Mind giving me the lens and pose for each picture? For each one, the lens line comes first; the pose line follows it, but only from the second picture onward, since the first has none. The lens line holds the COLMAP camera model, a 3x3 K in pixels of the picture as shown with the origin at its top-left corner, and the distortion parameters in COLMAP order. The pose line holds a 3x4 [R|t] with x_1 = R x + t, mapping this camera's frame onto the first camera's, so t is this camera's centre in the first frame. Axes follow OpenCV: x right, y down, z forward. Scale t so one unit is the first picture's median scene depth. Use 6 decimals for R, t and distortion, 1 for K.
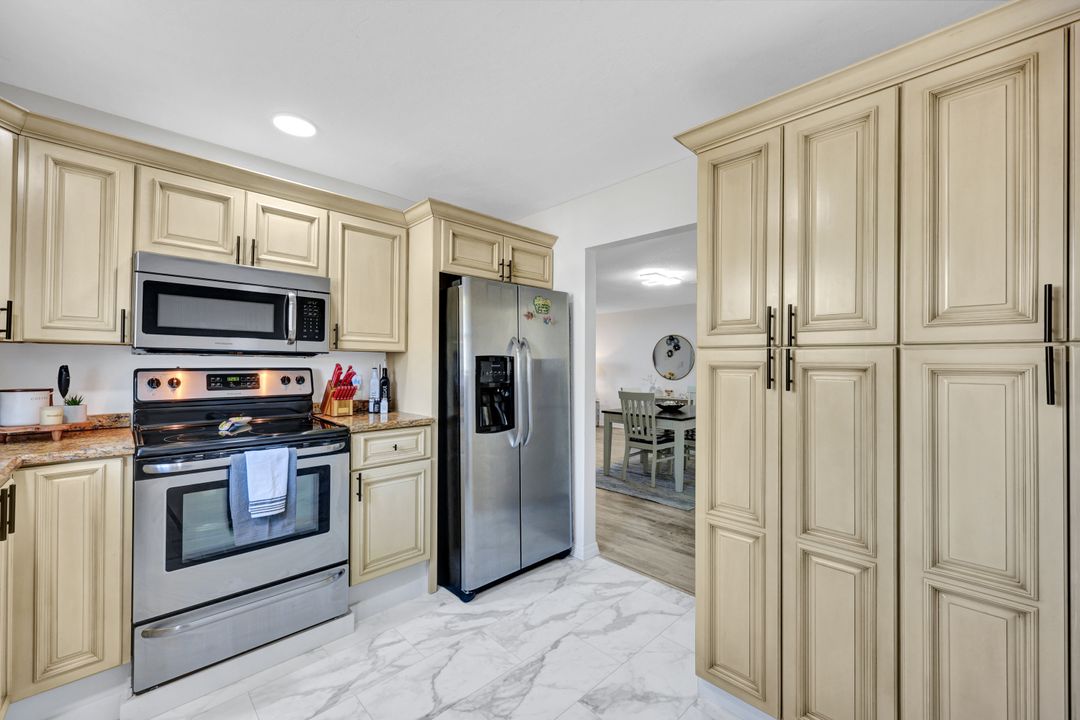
lens RADIAL K [[438.1, 0, 541.6], [0, 438.1, 359.1], [0, 0, 1]] dist [-0.007334, -0.000484]
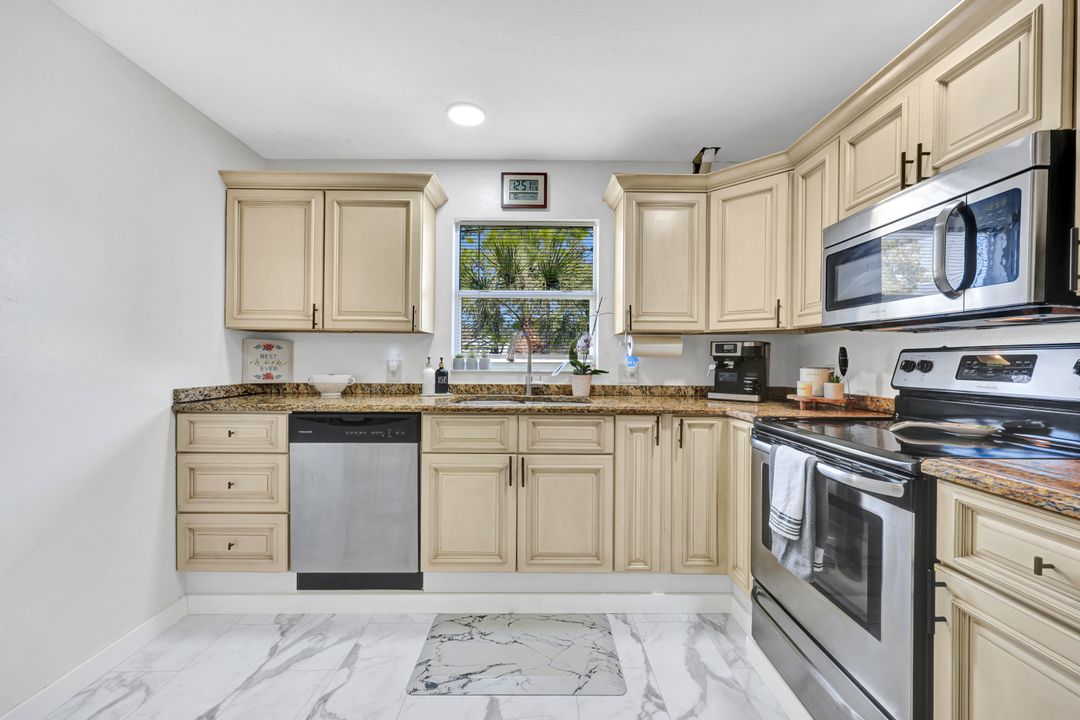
lens RADIAL K [[438.1, 0, 541.3], [0, 438.1, 360.8], [0, 0, 1]] dist [-0.007334, -0.000484]
pose [[-0.700850, -0.011669, -0.713214, 0.193787], [-0.009099, 0.999931, -0.007420, 0.057333], [0.713251, 0.001289, -0.700907, 1.077783]]
